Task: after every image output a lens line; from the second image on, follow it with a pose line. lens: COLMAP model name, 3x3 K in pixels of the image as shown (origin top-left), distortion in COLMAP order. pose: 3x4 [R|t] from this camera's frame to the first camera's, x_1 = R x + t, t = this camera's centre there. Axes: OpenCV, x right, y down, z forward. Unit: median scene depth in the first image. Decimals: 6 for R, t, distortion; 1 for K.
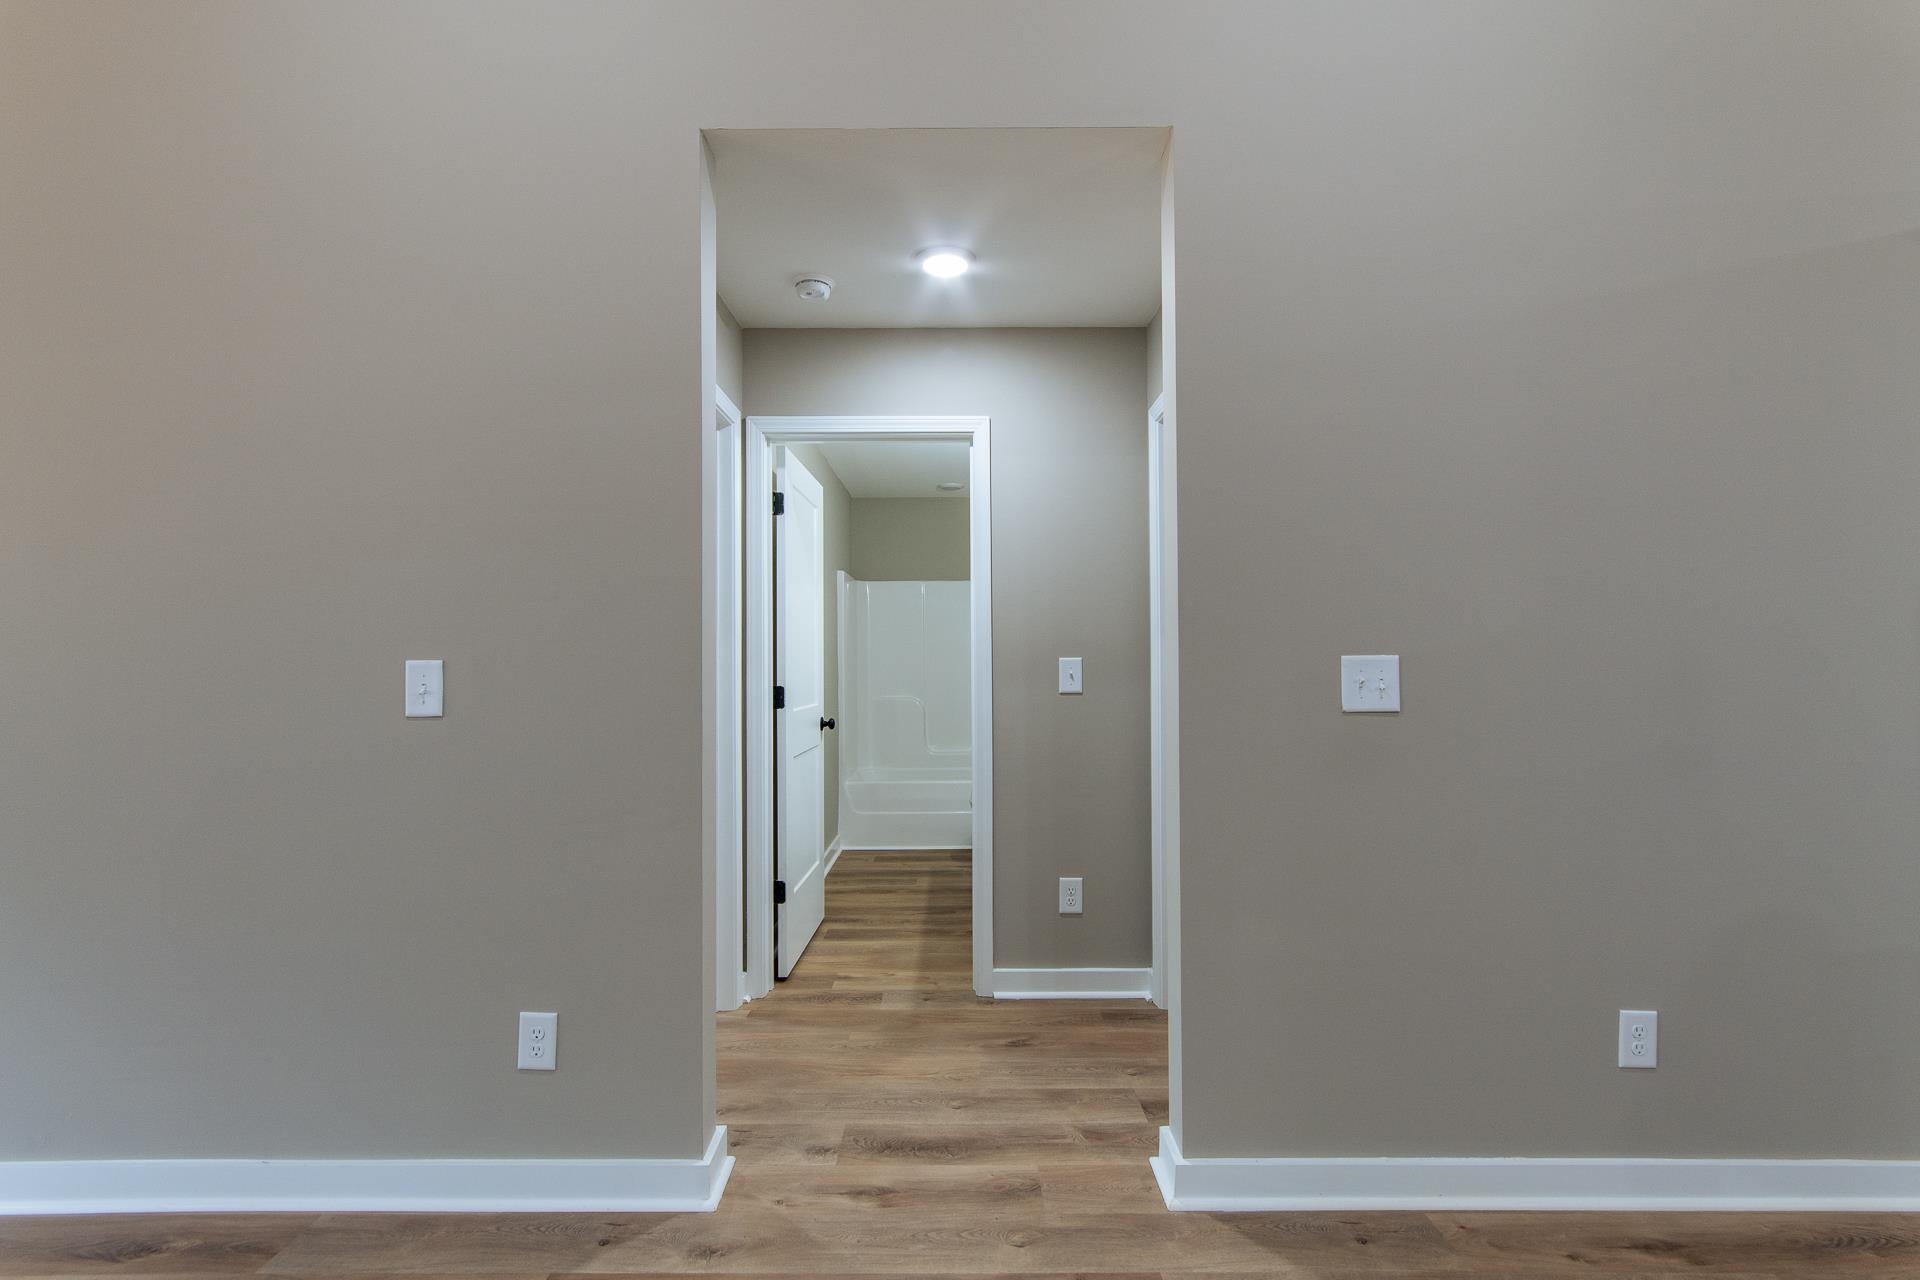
lens RADIAL K [[850.4, 0, 973.7], [0, 850.4, 642.4], [0, 0, 1]] dist [-0.002554, 0.002743]
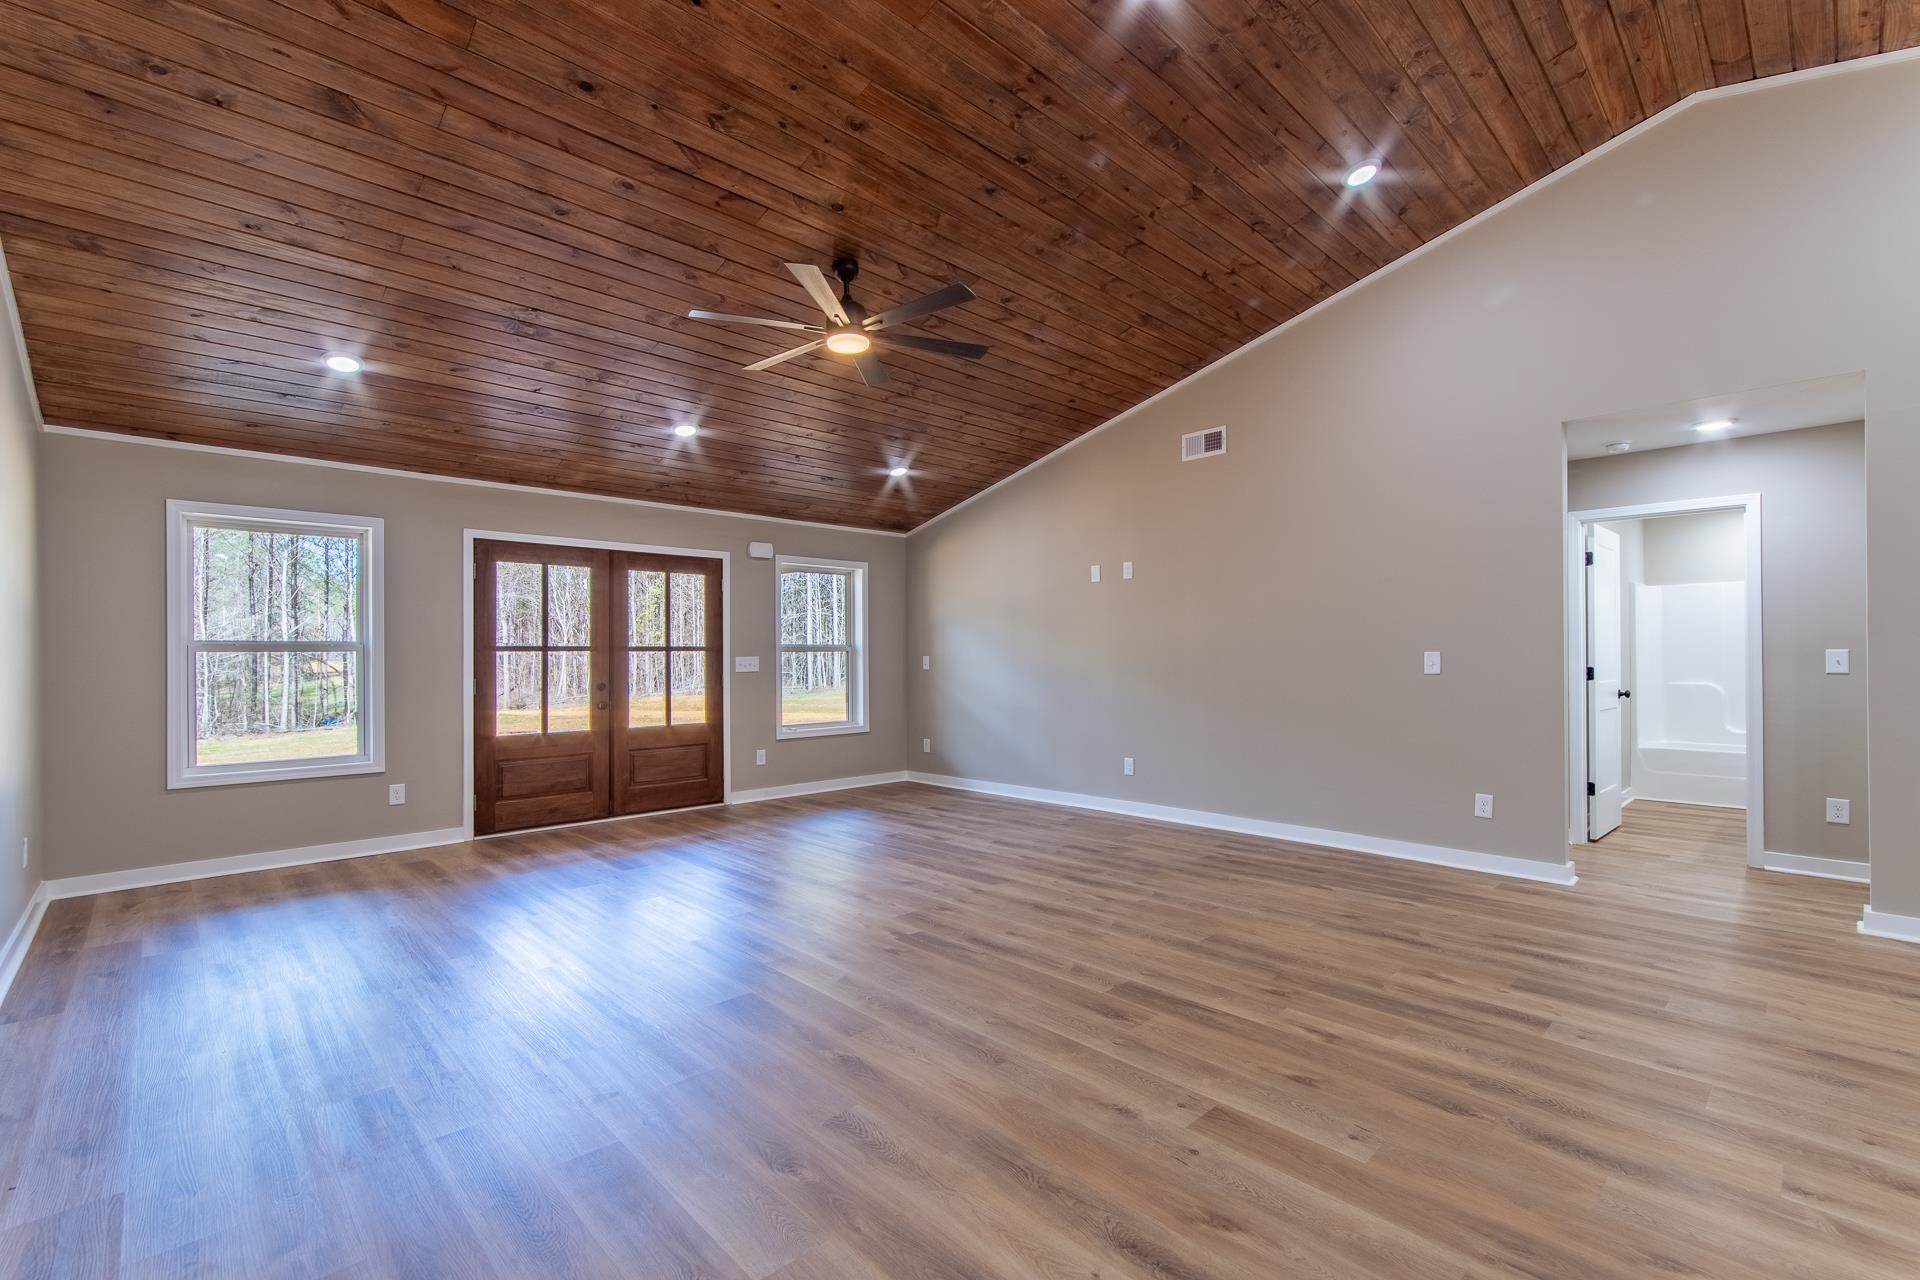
lens RADIAL K [[850.4, 0, 951.7], [0, 850.4, 654.6], [0, 0, 1]] dist [-0.002554, 0.002743]
pose [[0.678460, 0.001016, -0.734636, 0.155310], [0.018342, 0.999664, 0.018321, -0.027895], [0.734408, -0.025905, 0.678214, -1.110302]]
